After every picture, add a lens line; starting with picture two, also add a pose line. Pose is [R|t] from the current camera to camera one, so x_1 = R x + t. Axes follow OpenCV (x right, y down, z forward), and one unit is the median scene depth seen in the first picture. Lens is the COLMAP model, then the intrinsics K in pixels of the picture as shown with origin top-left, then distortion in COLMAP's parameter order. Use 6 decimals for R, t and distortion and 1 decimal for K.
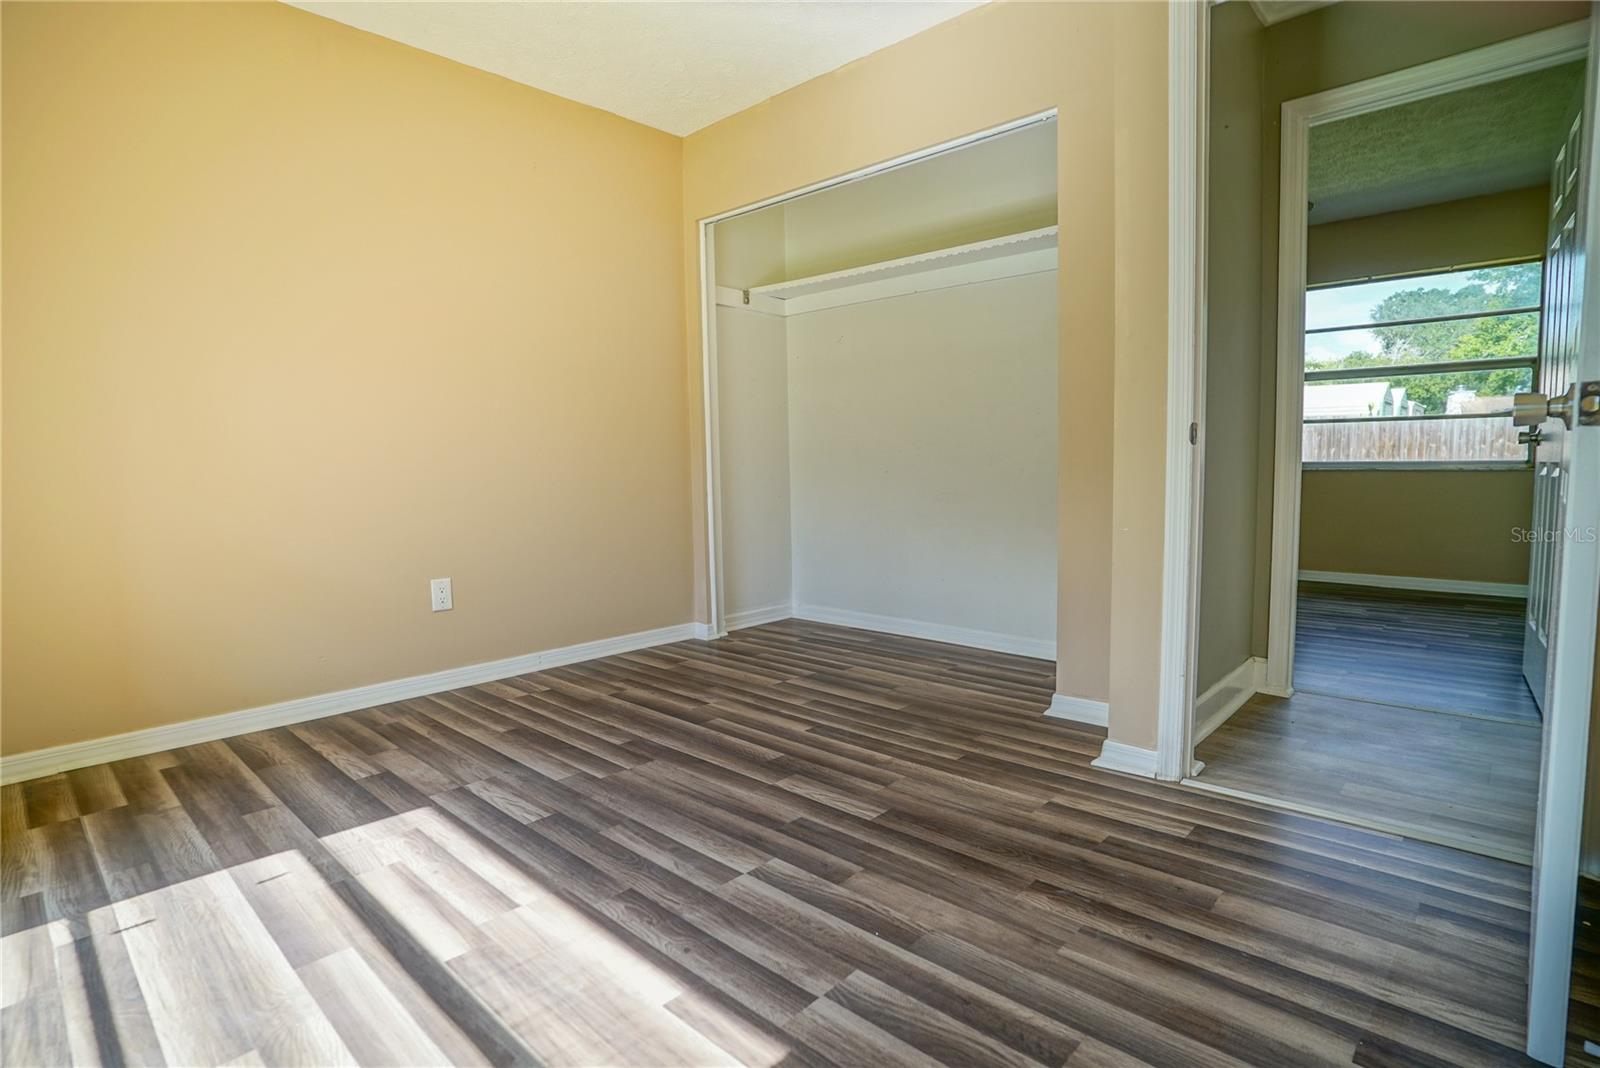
lens RADIAL K [[797.6, 0, 785.1], [0, 797.6, 529.5], [0, 0, 1]] dist [-0.078689, 0.036964]
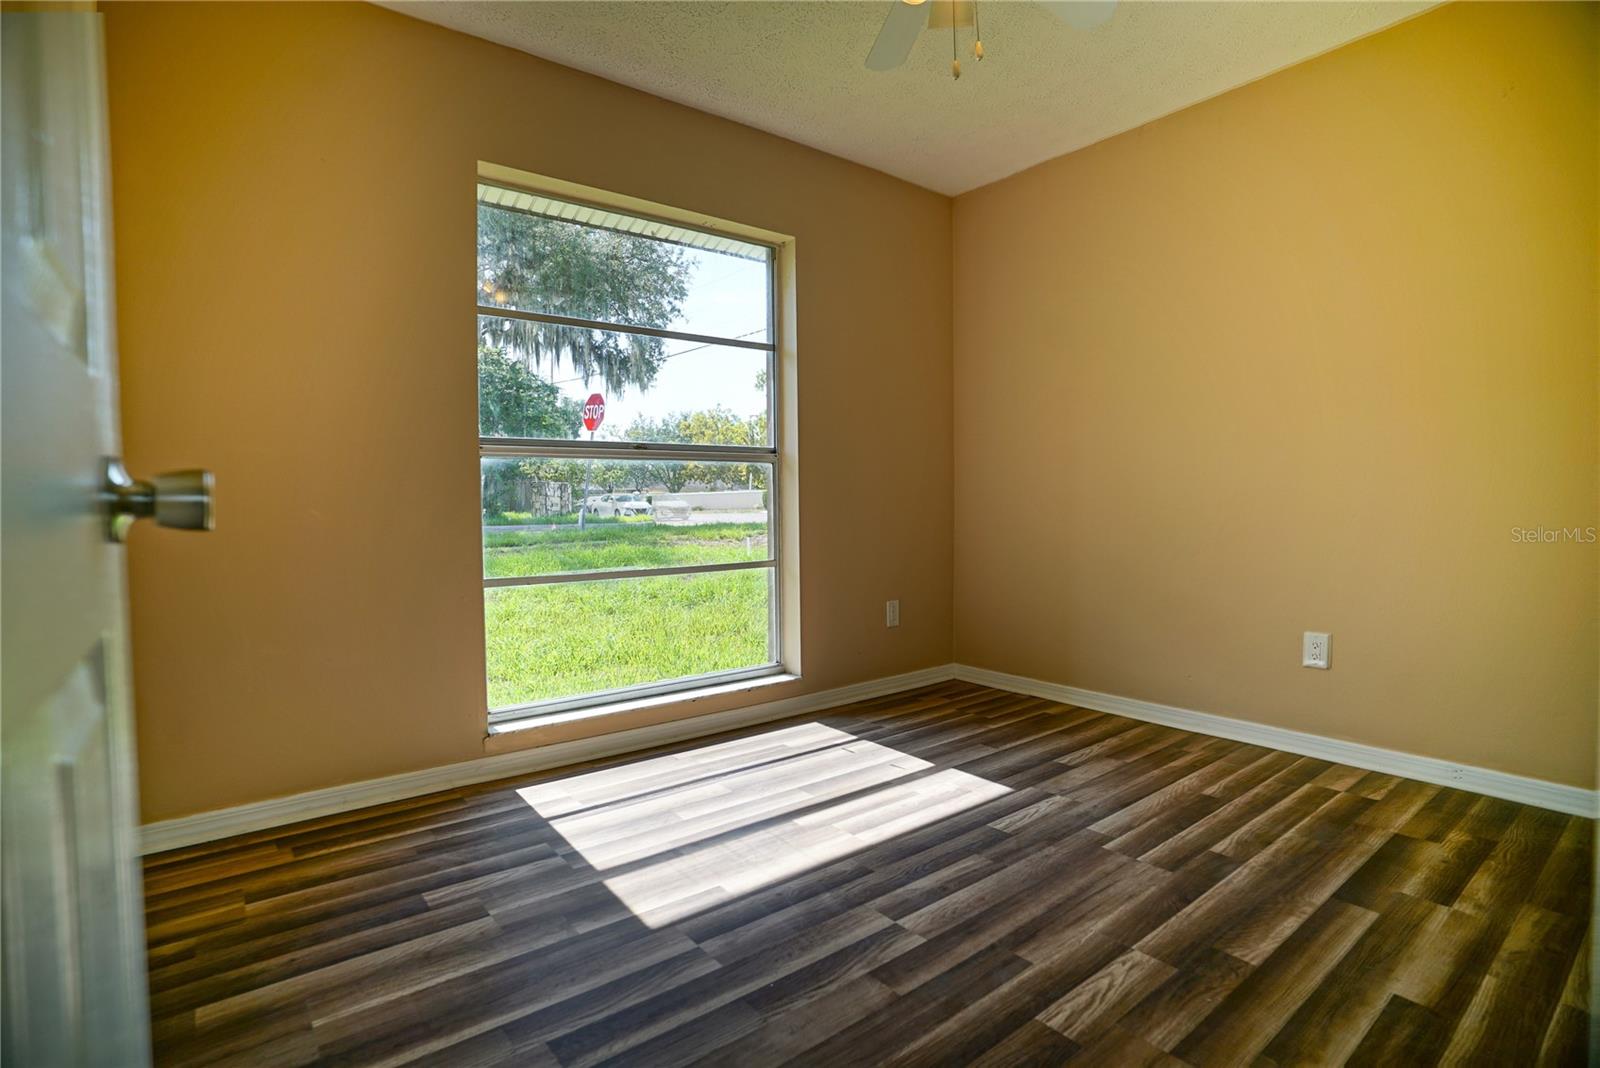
lens RADIAL K [[797.6, 0, 785.1], [0, 797.6, 529.5], [0, 0, 1]] dist [-0.078689, 0.036964]
pose [[-0.147243, 0.059190, -0.987328, 0.721364], [-0.072054, 0.994914, 0.070390, -0.098799], [0.986472, 0.081506, -0.142229, 0.738651]]
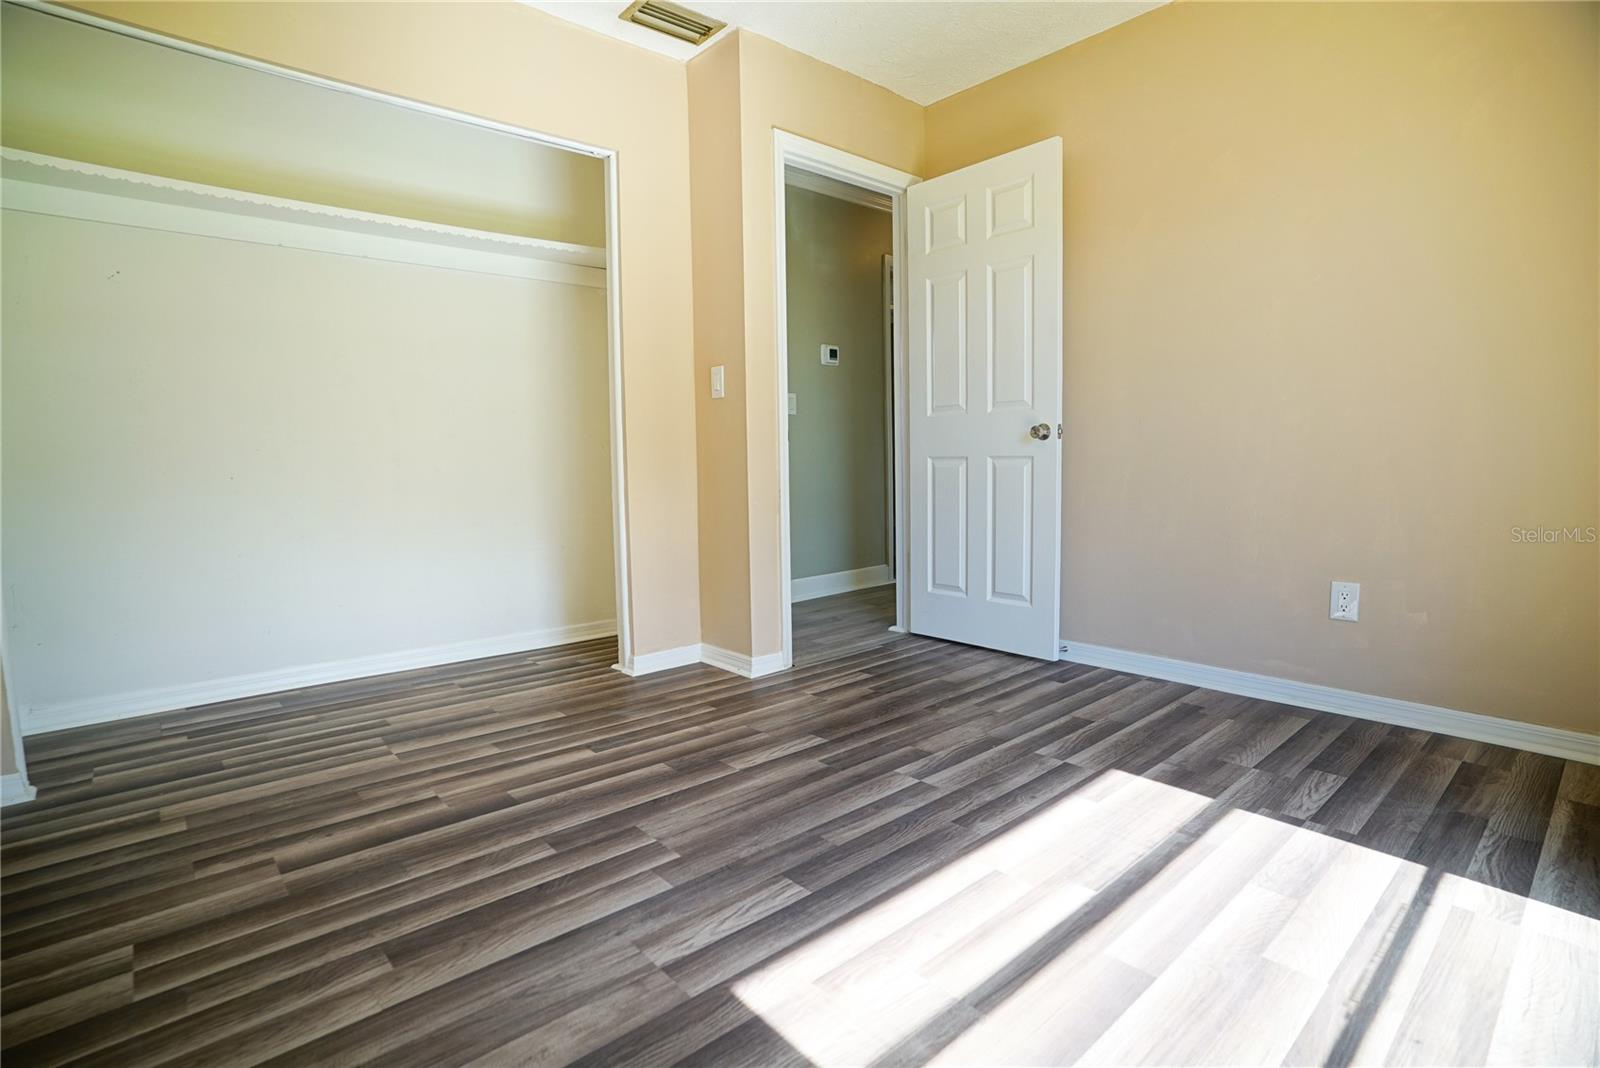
lens RADIAL K [[797.6, 0, 785.1], [0, 797.6, 529.5], [0, 0, 1]] dist [-0.078689, 0.036964]
pose [[0.095392, -0.072979, 0.992761, -0.963389], [0.096925, 0.993251, 0.063702, -0.035406], [-0.990710, 0.090147, 0.101822, 0.804758]]
